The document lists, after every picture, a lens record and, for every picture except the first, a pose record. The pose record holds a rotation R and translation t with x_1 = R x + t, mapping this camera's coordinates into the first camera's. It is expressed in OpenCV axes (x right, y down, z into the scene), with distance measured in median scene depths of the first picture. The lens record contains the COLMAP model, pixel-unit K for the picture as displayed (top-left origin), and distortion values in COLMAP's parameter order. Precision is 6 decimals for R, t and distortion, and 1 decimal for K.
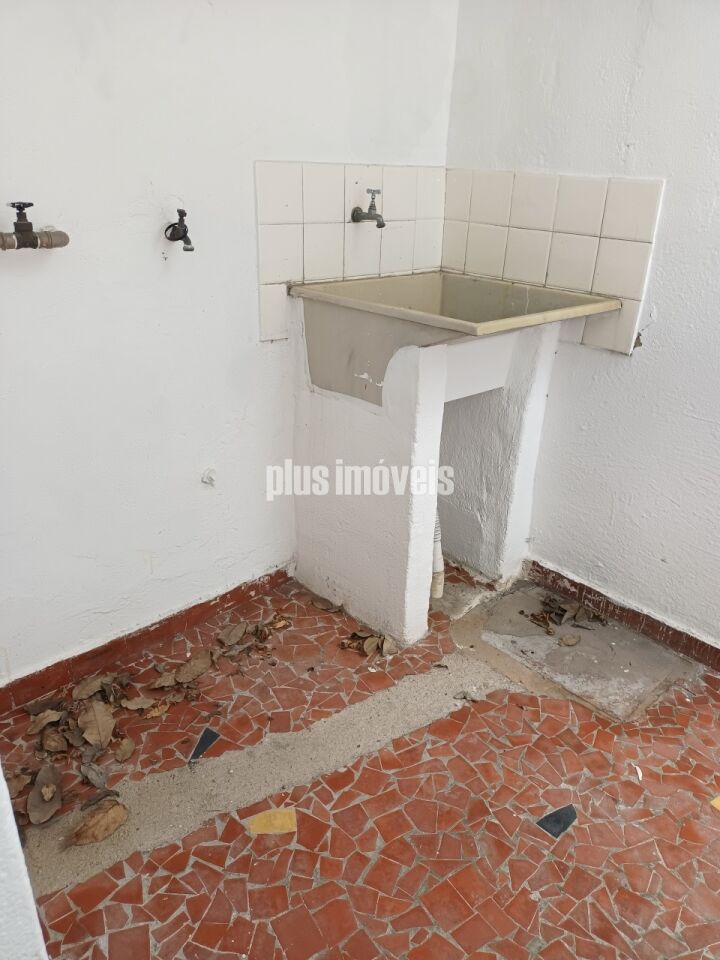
lens RADIAL K [[728.0, 0, 356.5], [0, 728.0, 481.5], [0, 0, 1]] dist [0.043711, -0.043696]
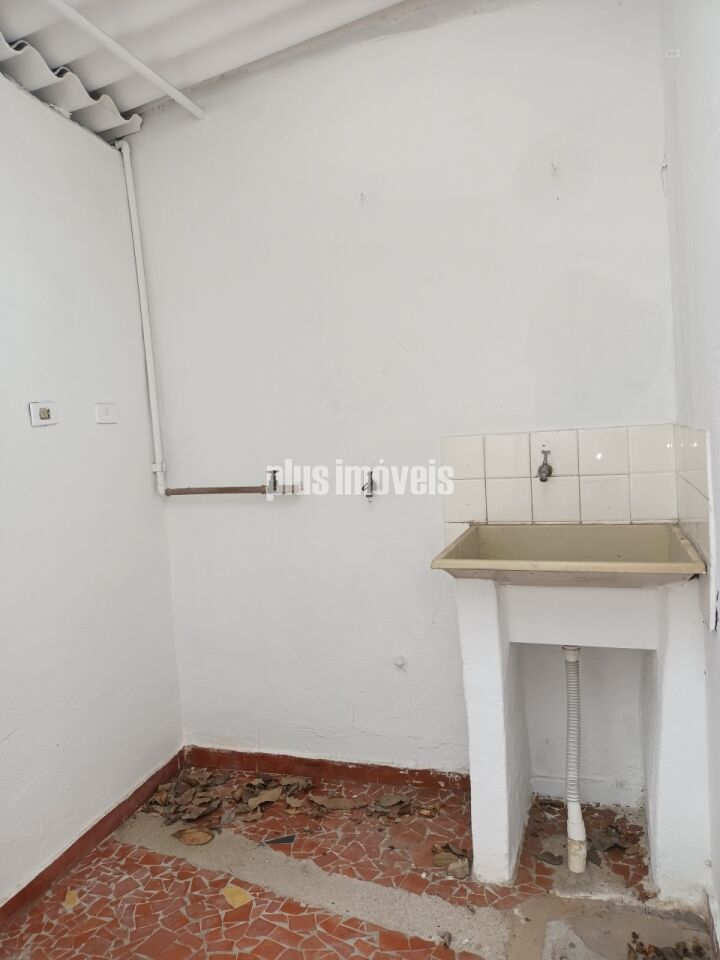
lens RADIAL K [[728.0, 0, 350.8], [0, 728.0, 473.2], [0, 0, 1]] dist [0.043711, -0.043696]
pose [[0.451153, -0.013824, -0.892340, 1.016062], [-0.287904, 0.944167, -0.160187, -0.099553], [0.844732, 0.329177, 0.421984, 0.291176]]
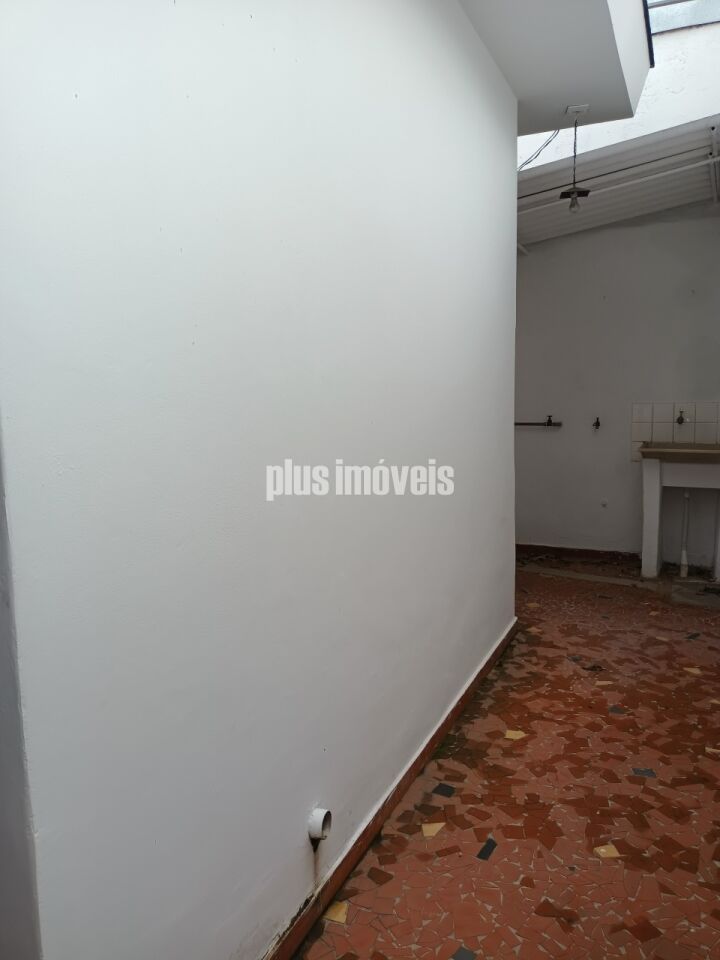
lens RADIAL K [[728.0, 0, 347.0], [0, 728.0, 475.8], [0, 0, 1]] dist [0.043711, -0.043696]
pose [[0.344695, 0.057897, -0.936928, 2.393783], [-0.348162, 0.934793, -0.070323, 0.498035], [0.871762, 0.350443, 0.342376, -1.030190]]
